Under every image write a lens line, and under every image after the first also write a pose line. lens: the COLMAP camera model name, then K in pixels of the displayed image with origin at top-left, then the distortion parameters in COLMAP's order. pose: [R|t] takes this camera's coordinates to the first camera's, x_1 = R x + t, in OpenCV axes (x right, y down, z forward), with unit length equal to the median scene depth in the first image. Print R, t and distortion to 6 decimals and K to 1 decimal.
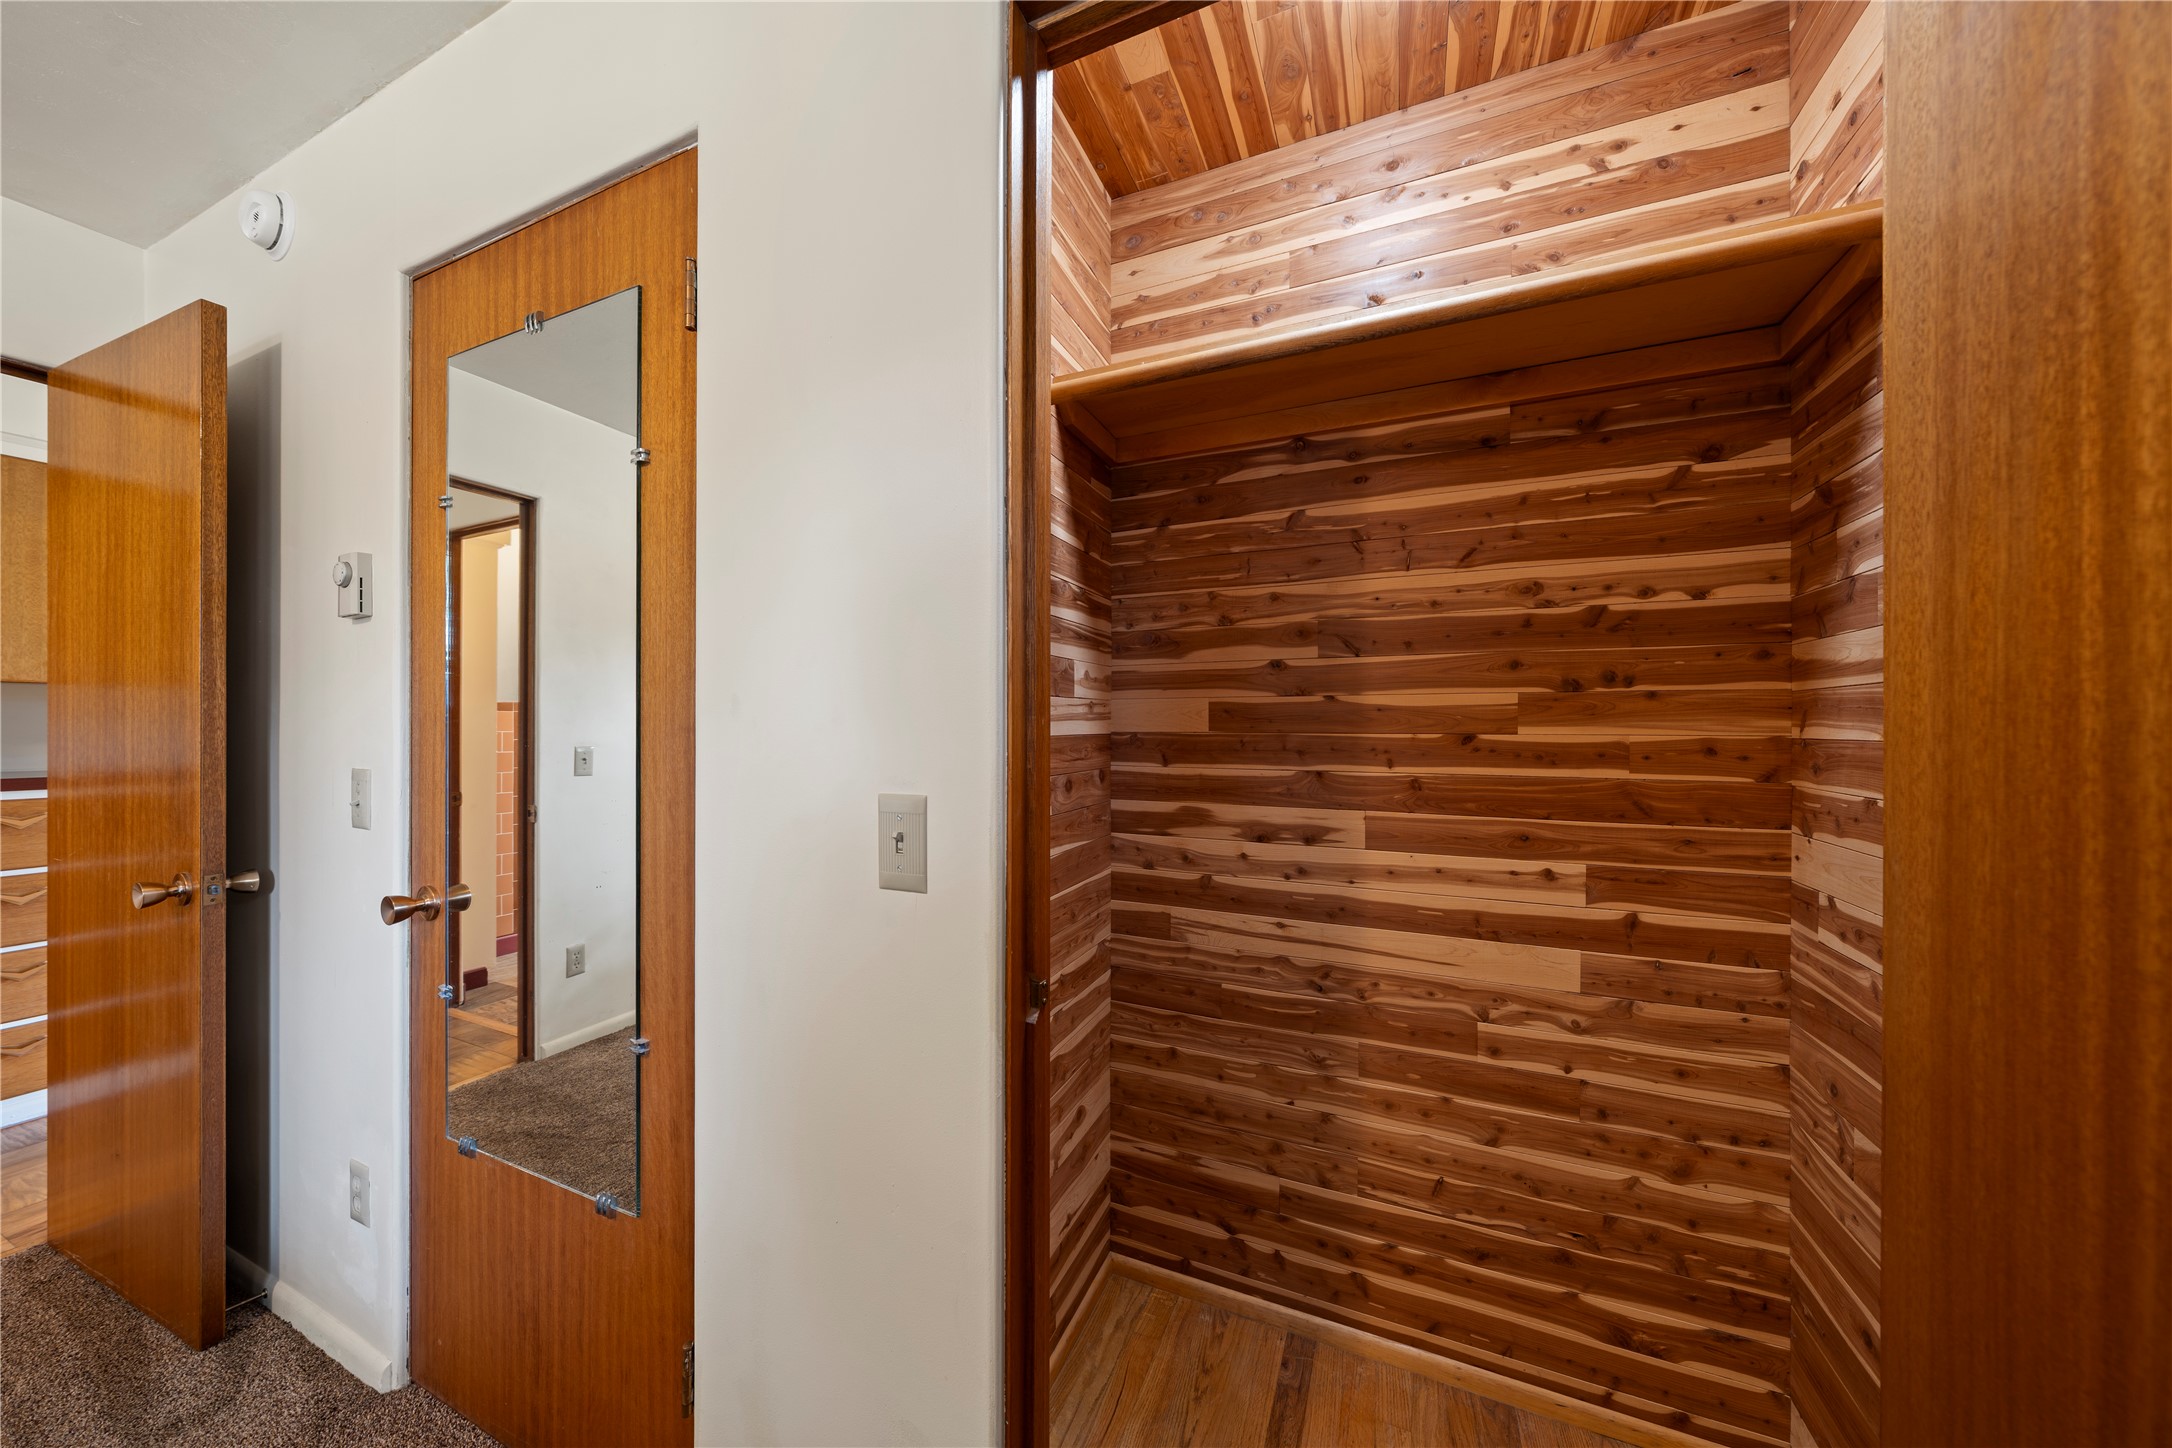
lens RADIAL K [[729.2, 0, 1085.5], [0, 729.2, 725.5], [0, 0, 1]] dist [-0.003238, 0.001034]
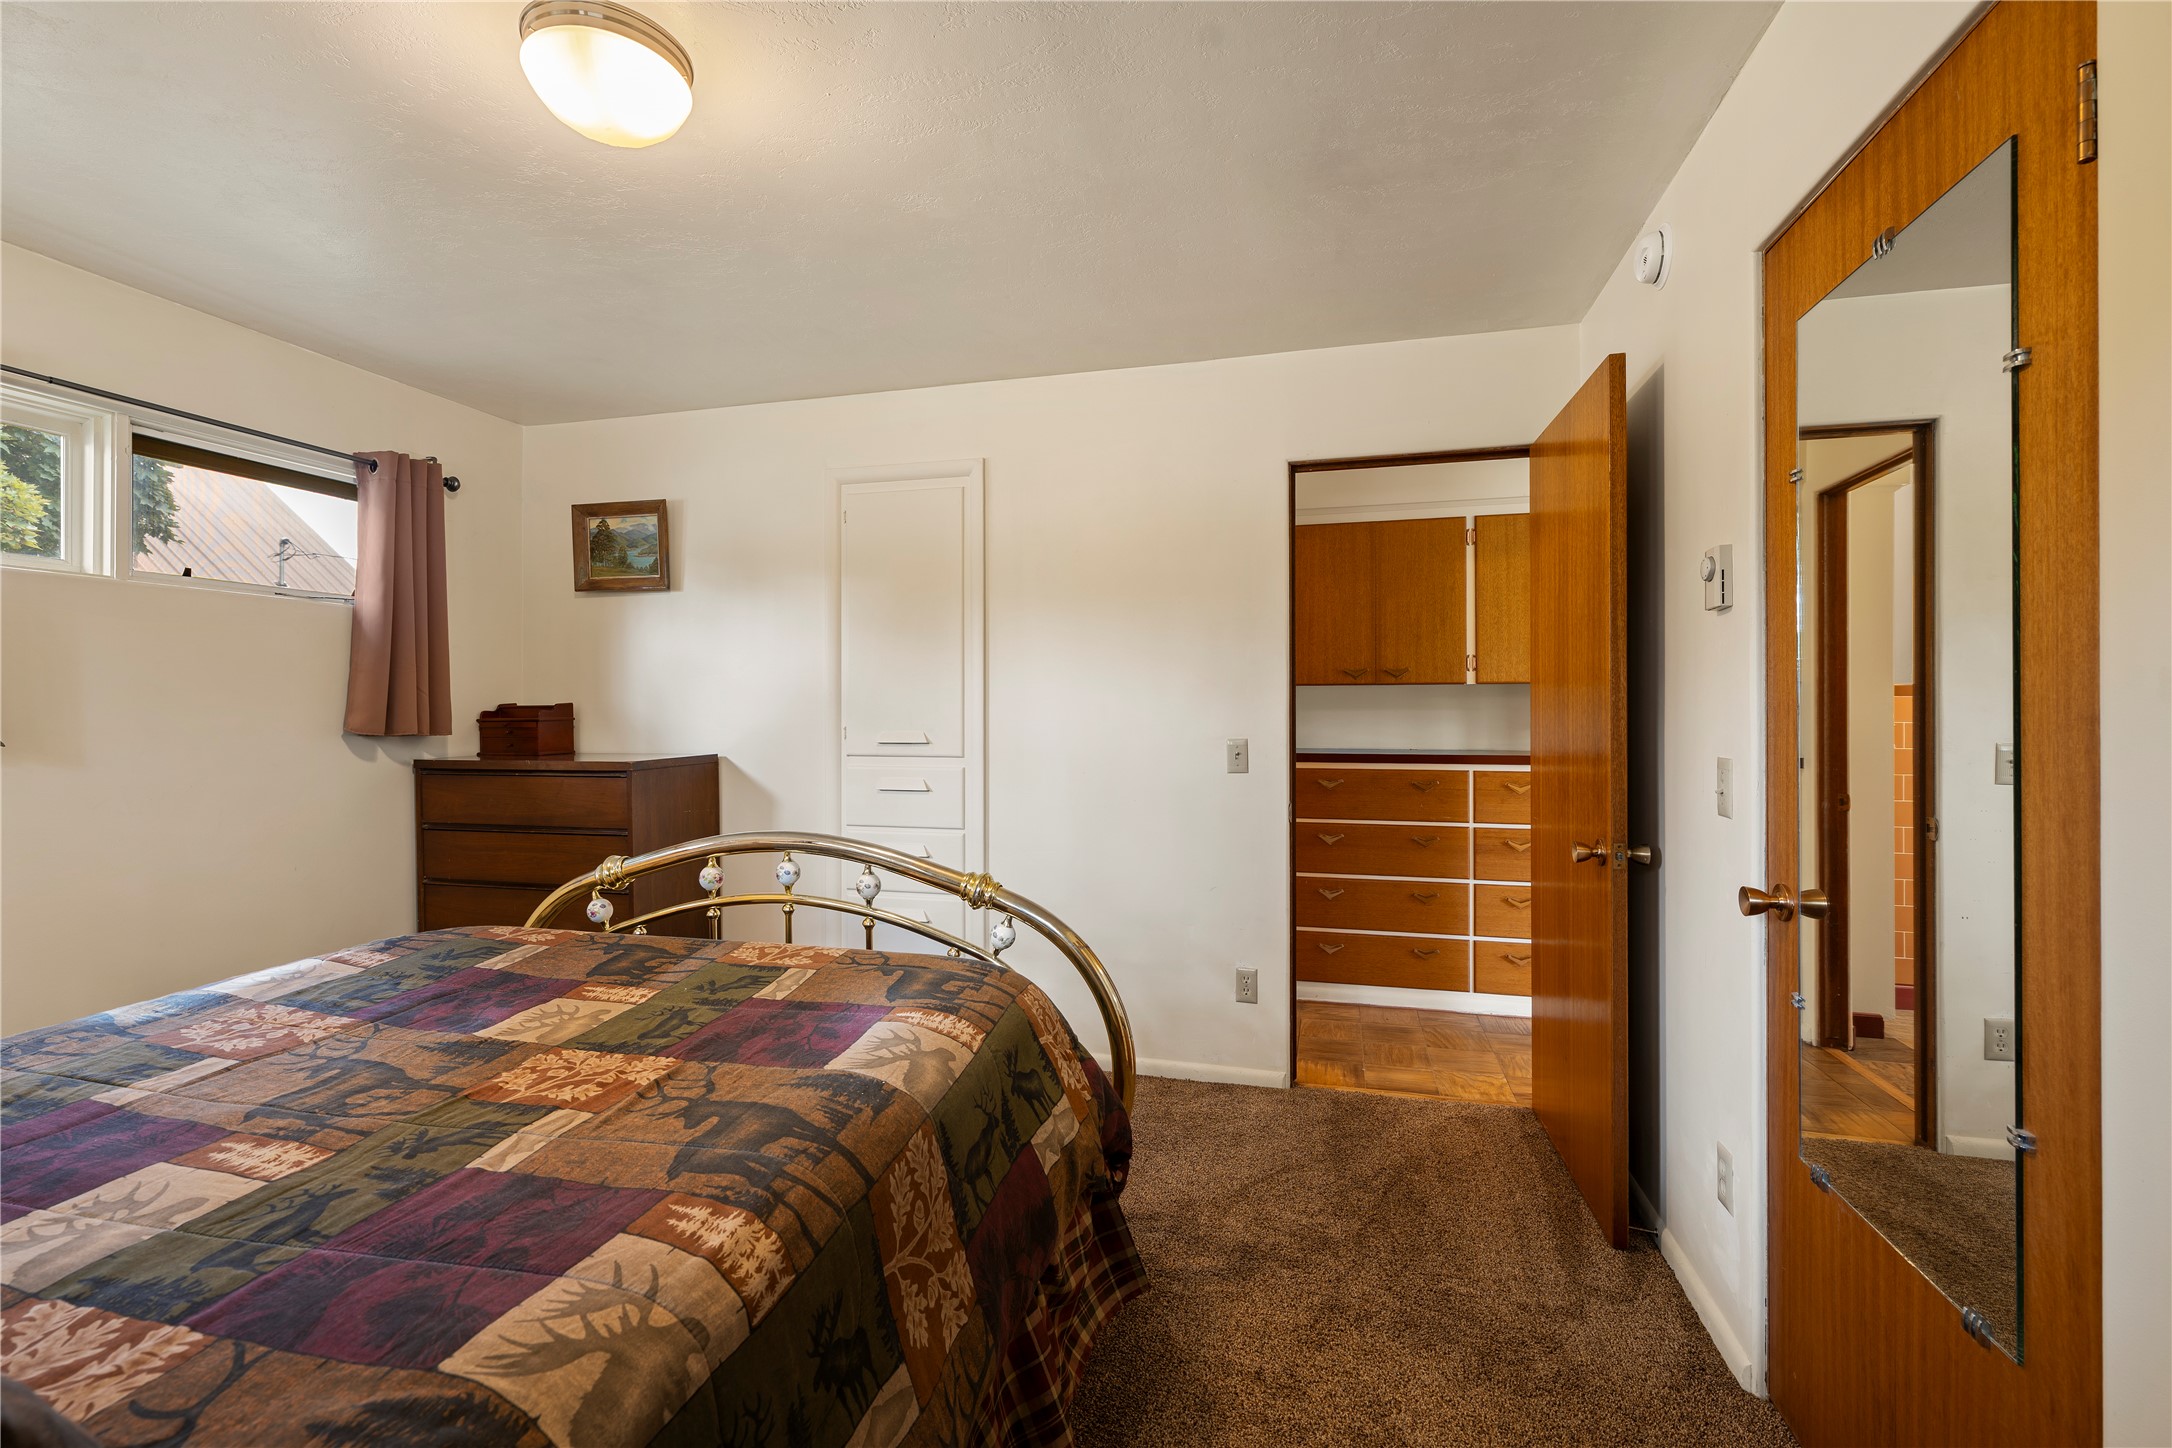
lens RADIAL K [[924.3, 0, 1079.0], [0, 924.3, 715.2], [0, 0, 1]] dist [-0.002582, -0.000868]
pose [[0.151608, -0.002098, -0.988438, 0.139435], [0.002687, 0.999995, -0.001711, -0.000084], [0.988437, -0.002396, 0.151613, -0.083318]]
